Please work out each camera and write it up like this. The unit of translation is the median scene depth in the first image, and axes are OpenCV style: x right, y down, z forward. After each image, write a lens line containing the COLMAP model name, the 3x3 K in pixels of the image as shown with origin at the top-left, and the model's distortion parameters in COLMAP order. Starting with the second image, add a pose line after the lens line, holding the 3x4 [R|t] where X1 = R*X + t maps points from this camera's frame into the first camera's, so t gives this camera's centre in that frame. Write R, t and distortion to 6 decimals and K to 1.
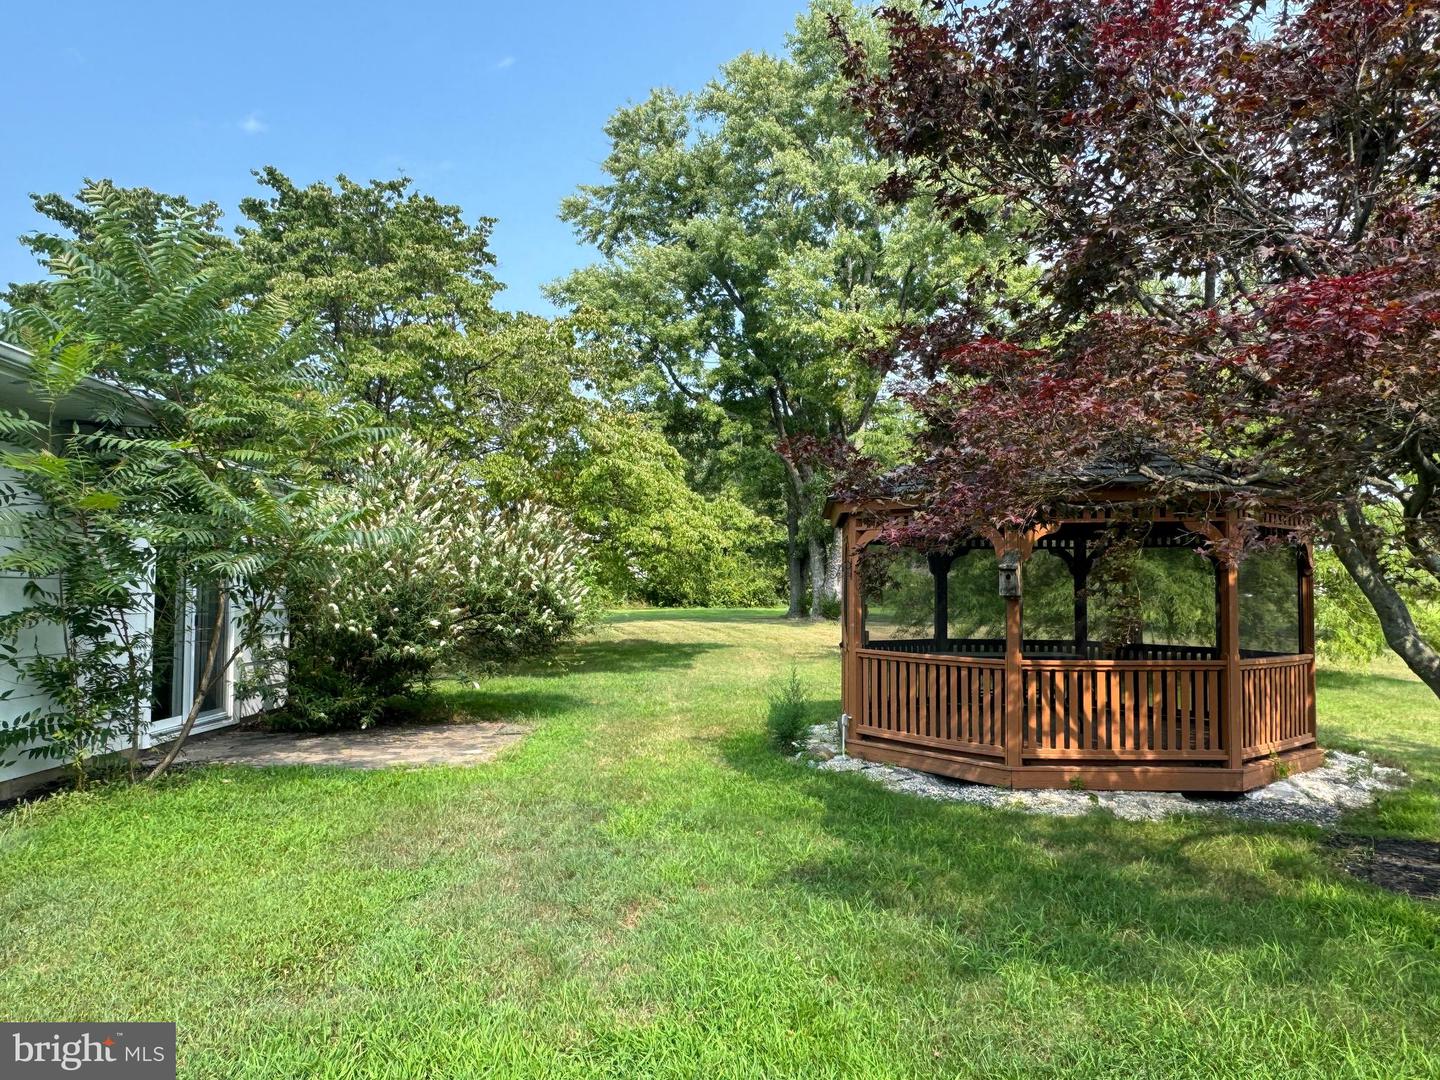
lens RADIAL K [[953.1, 0, 720.0], [0, 953.1, 540.0], [0, 0, 1]] dist [-0.000351, -0.000310]
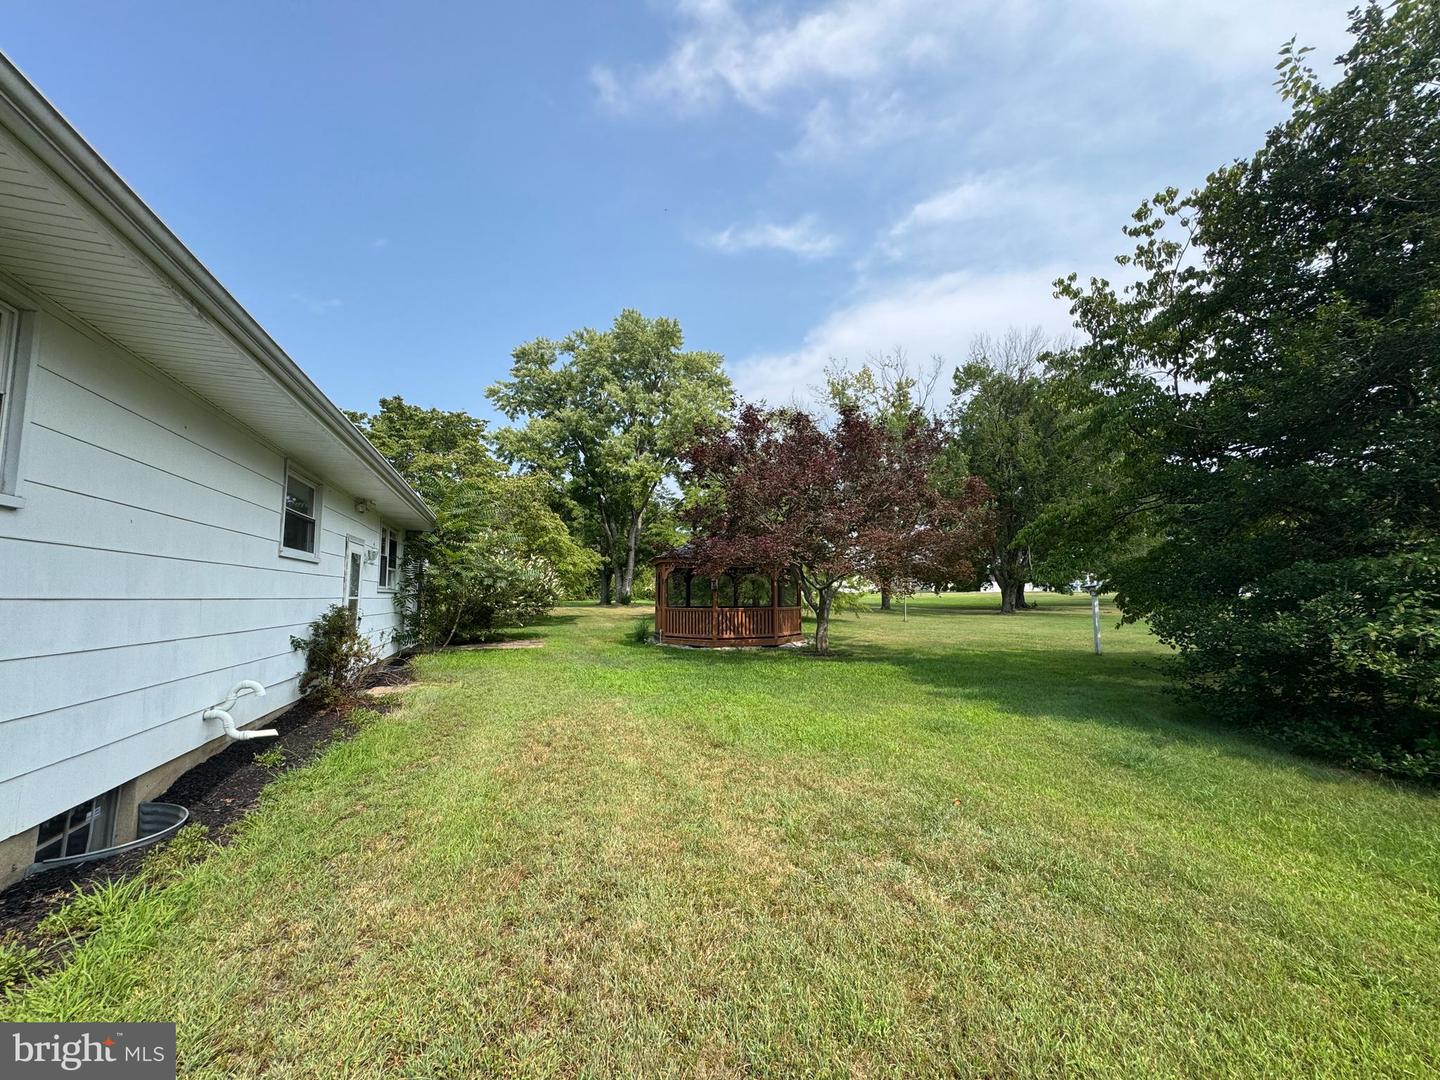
lens RADIAL K [[573.0, 0, 723.3], [0, 573.0, 538.4], [0, 0, 1]] dist [-0.001497, -0.000329]
pose [[0.946209, 0.020717, 0.322891, -0.088844], [-0.007387, 0.999071, -0.042454, -0.008962], [-0.323470, 0.037785, 0.945484, -0.255059]]
